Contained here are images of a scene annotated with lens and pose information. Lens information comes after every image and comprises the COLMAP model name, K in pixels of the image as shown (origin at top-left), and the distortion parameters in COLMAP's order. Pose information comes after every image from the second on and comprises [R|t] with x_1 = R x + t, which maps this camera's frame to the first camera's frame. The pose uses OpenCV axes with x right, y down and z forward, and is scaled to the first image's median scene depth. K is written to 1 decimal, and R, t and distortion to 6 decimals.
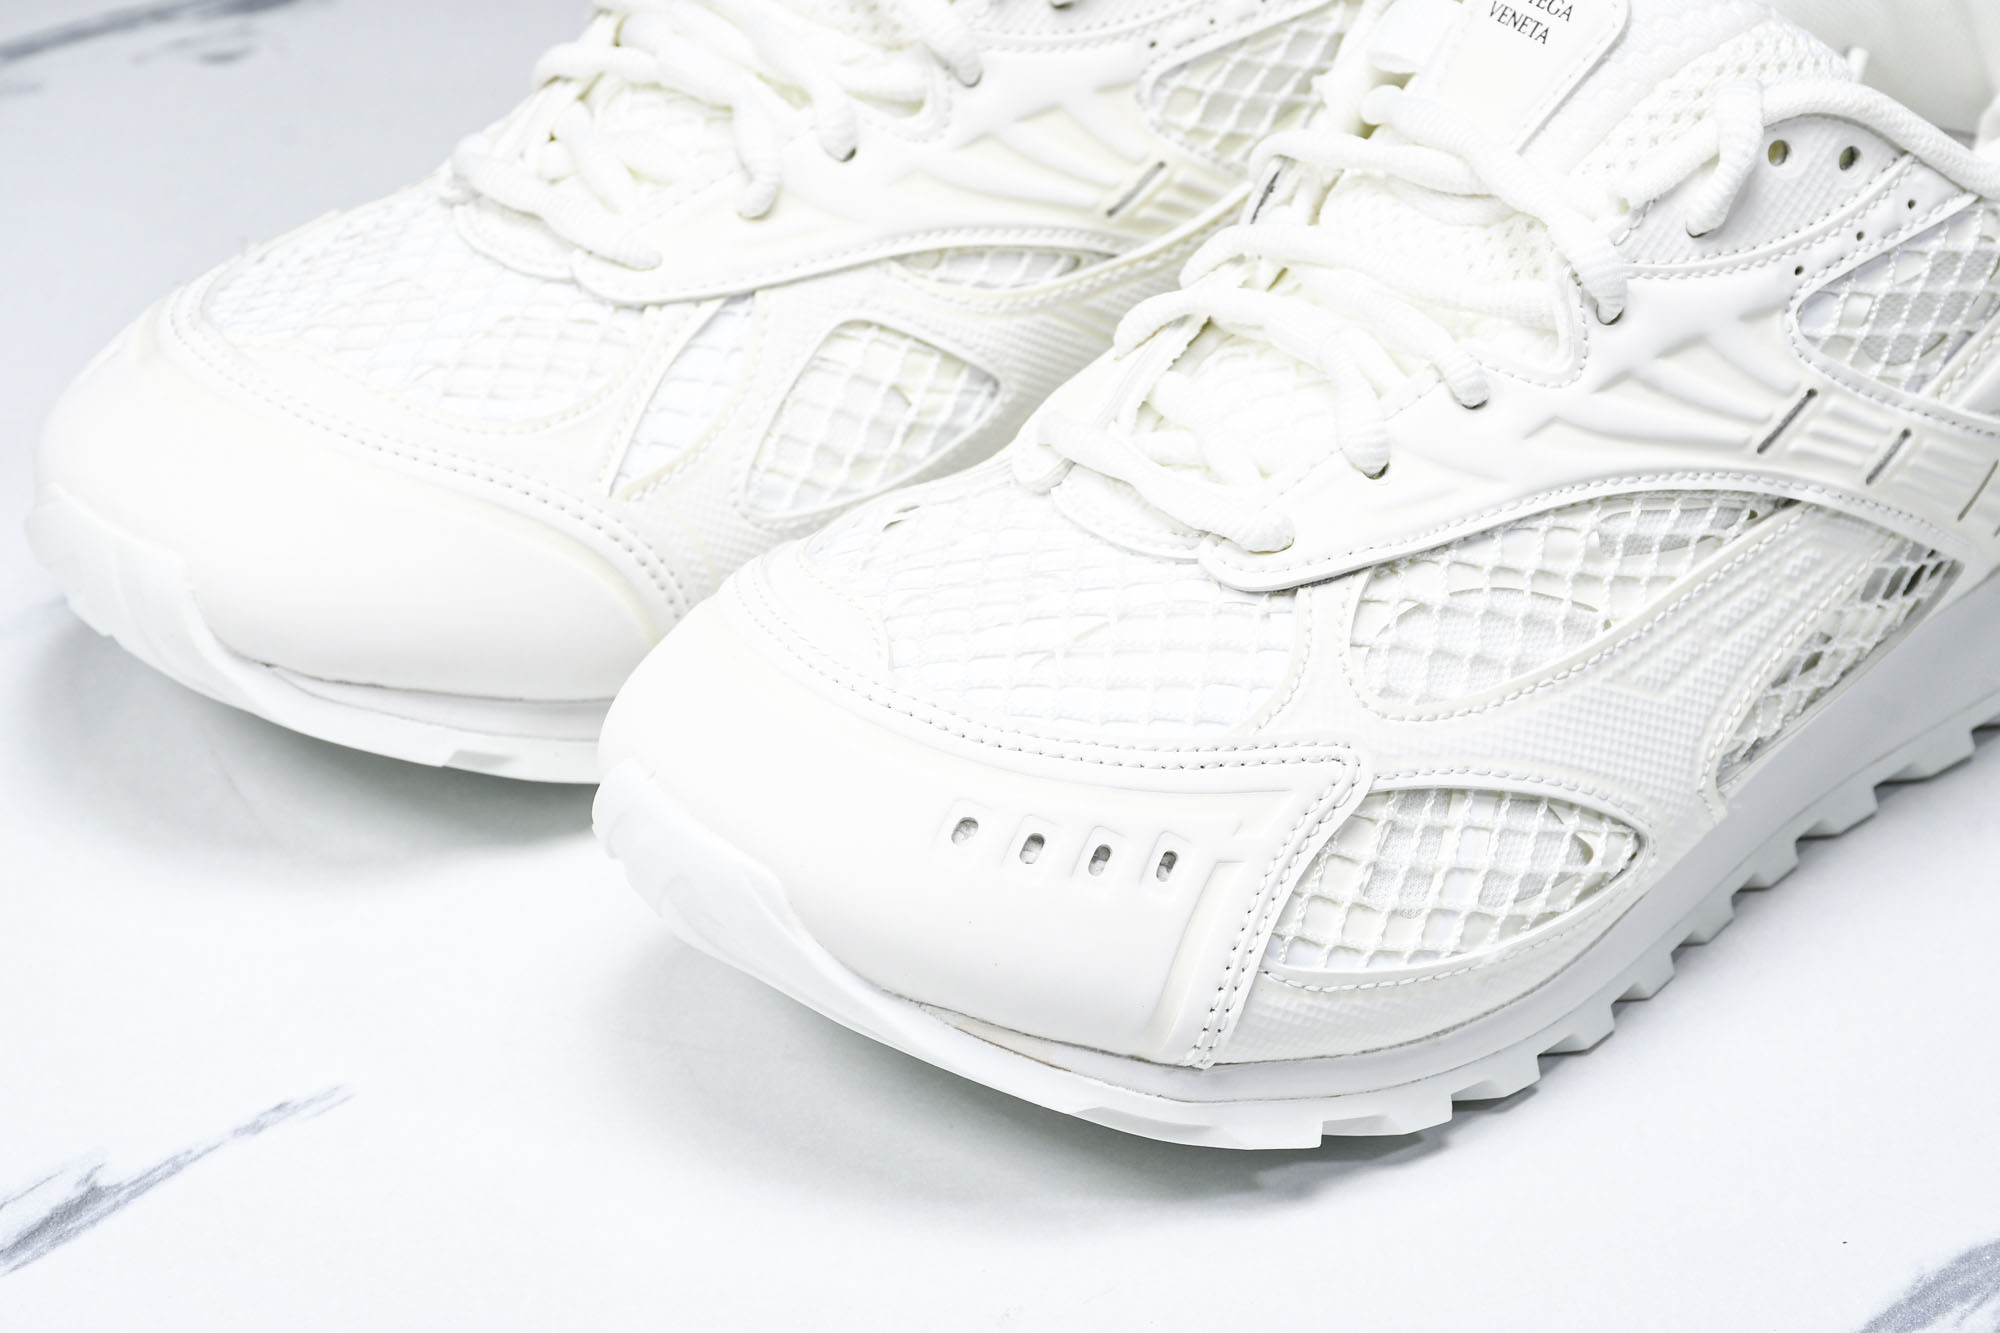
lens RADIAL K [[6461.9, 0, 1003.2], [0, 6461.9, 671.8], [0, 0, 1]] dist [1.143665, 0.000000]
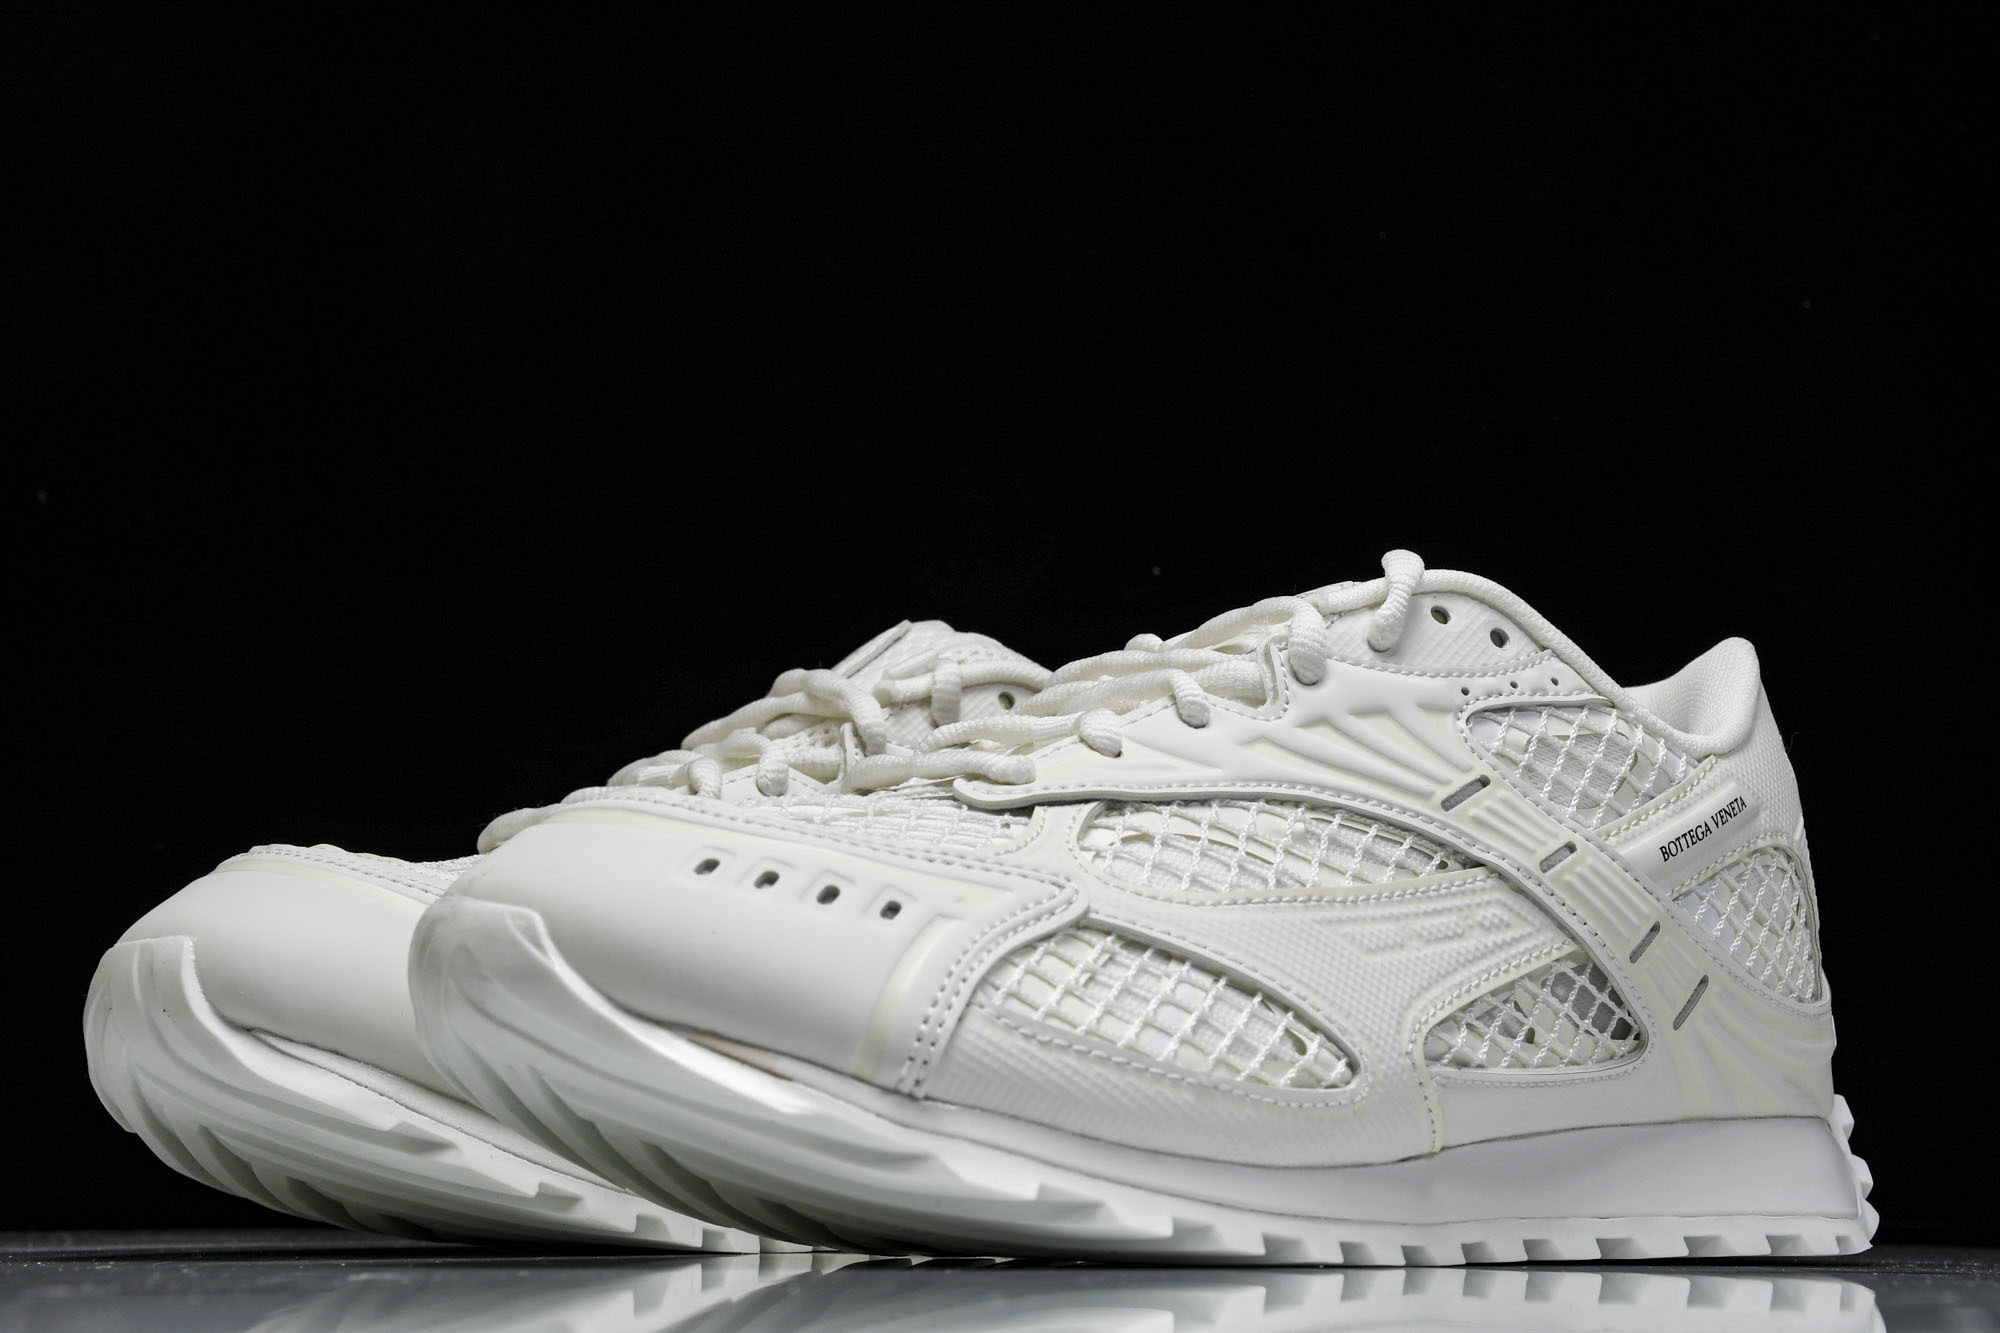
lens RADIAL K [[3367.1, 0, 999.0], [0, 3367.1, 655.3], [0, 0, 1]] dist [0.098076, 0.000000]
pose [[0.994923, -0.039787, -0.092438, 0.093443], [-0.030644, 0.755137, -0.654851, 0.351847], [0.095858, 0.654359, 0.750084, 0.520042]]
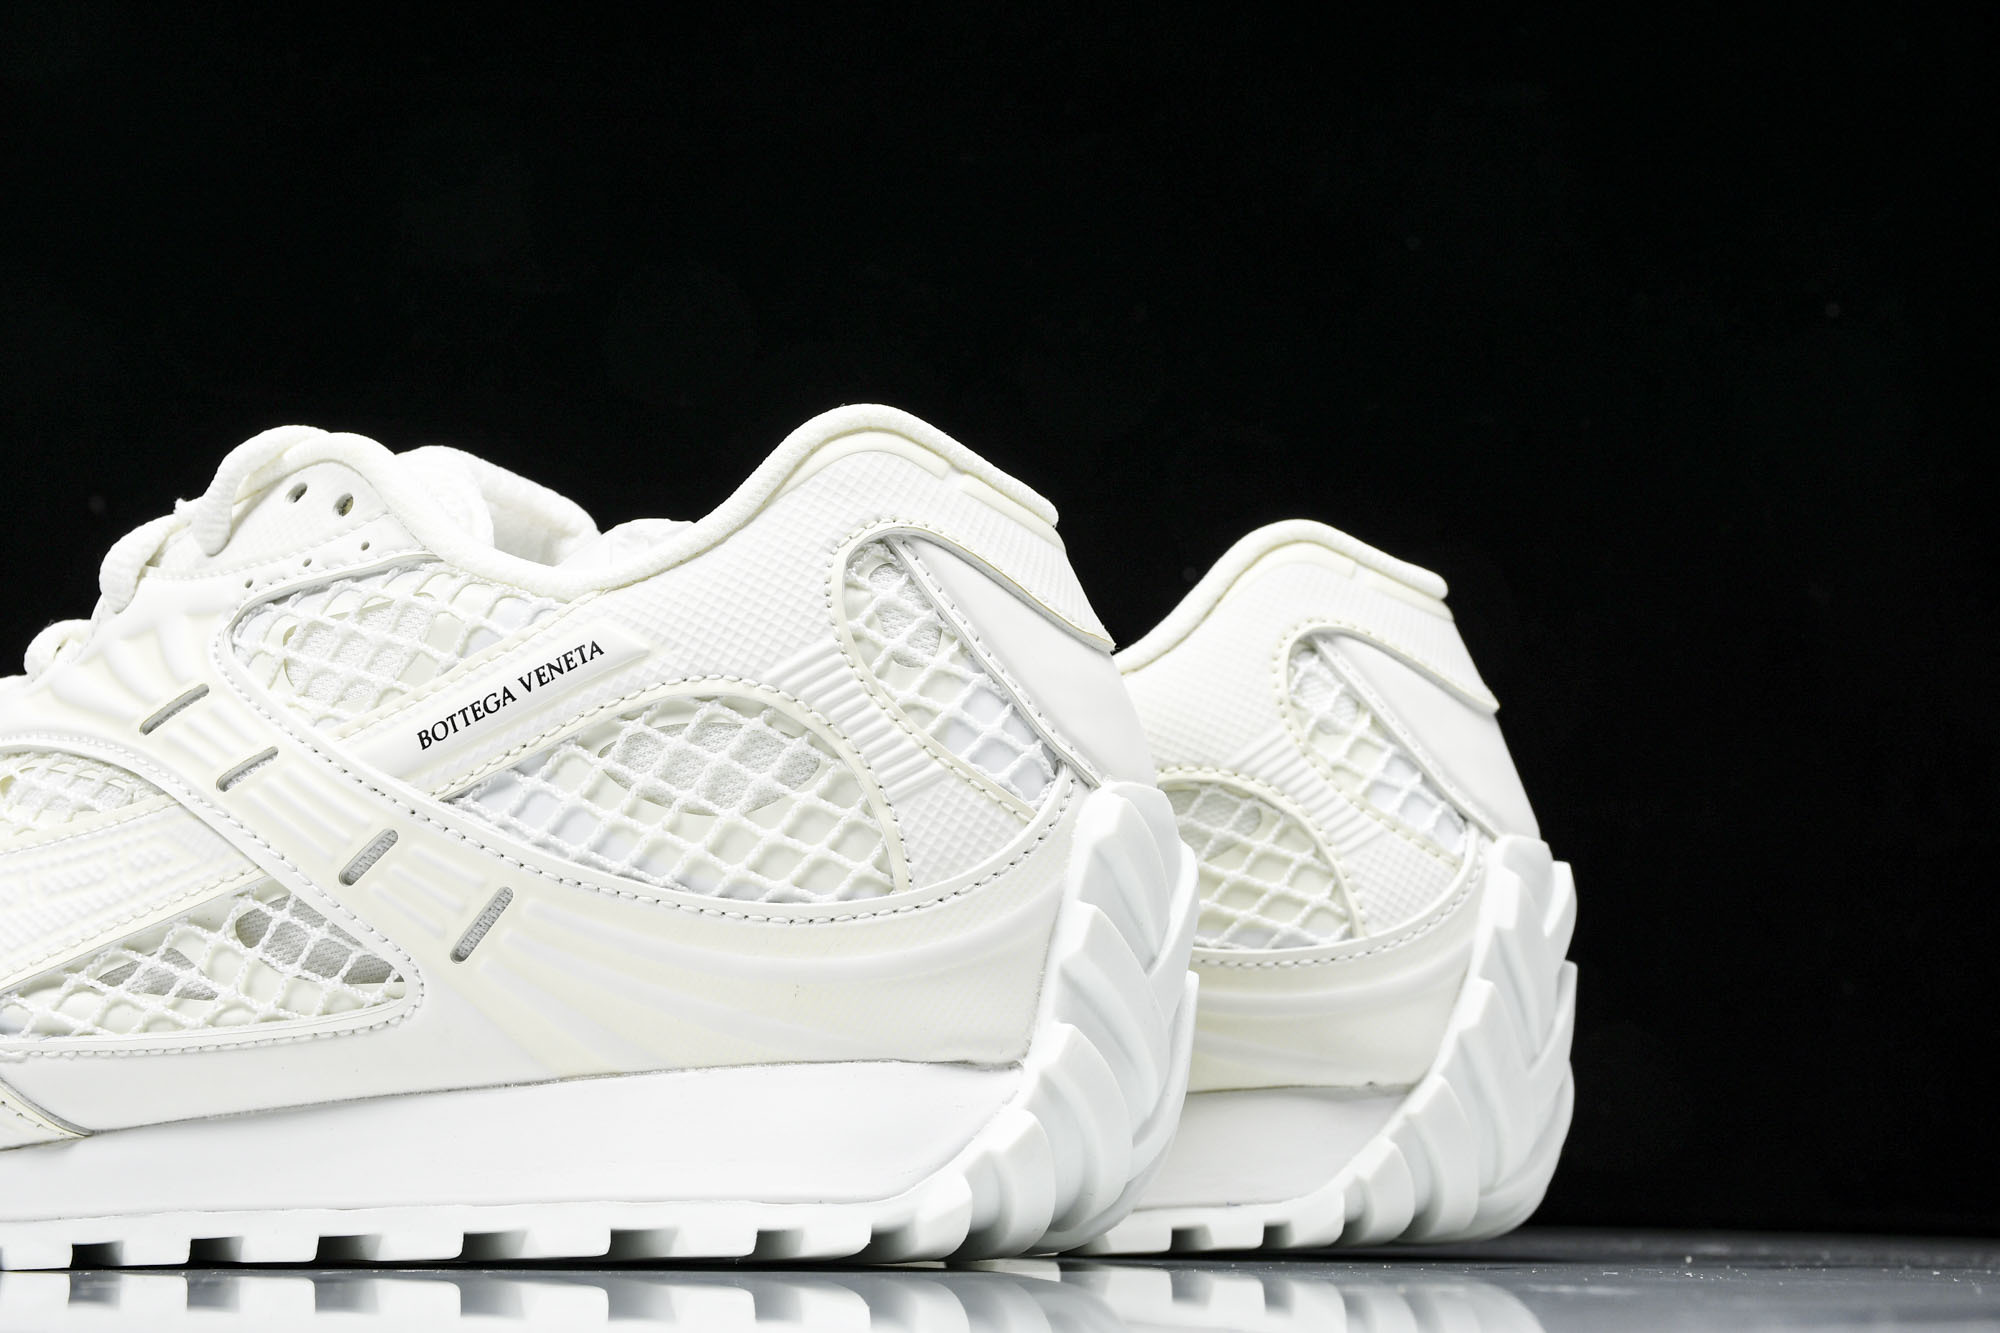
lens RADIAL K [[3367.1, 0, 1103.5], [0, 3367.1, 631.3], [0, 0, 1]] dist [0.098076, 0.000000]
pose [[0.387940, -0.178486, -0.904238, 0.657208], [-0.470154, 0.805510, -0.360706, 0.074412], [0.792754, 0.565063, 0.228574, 0.997974]]
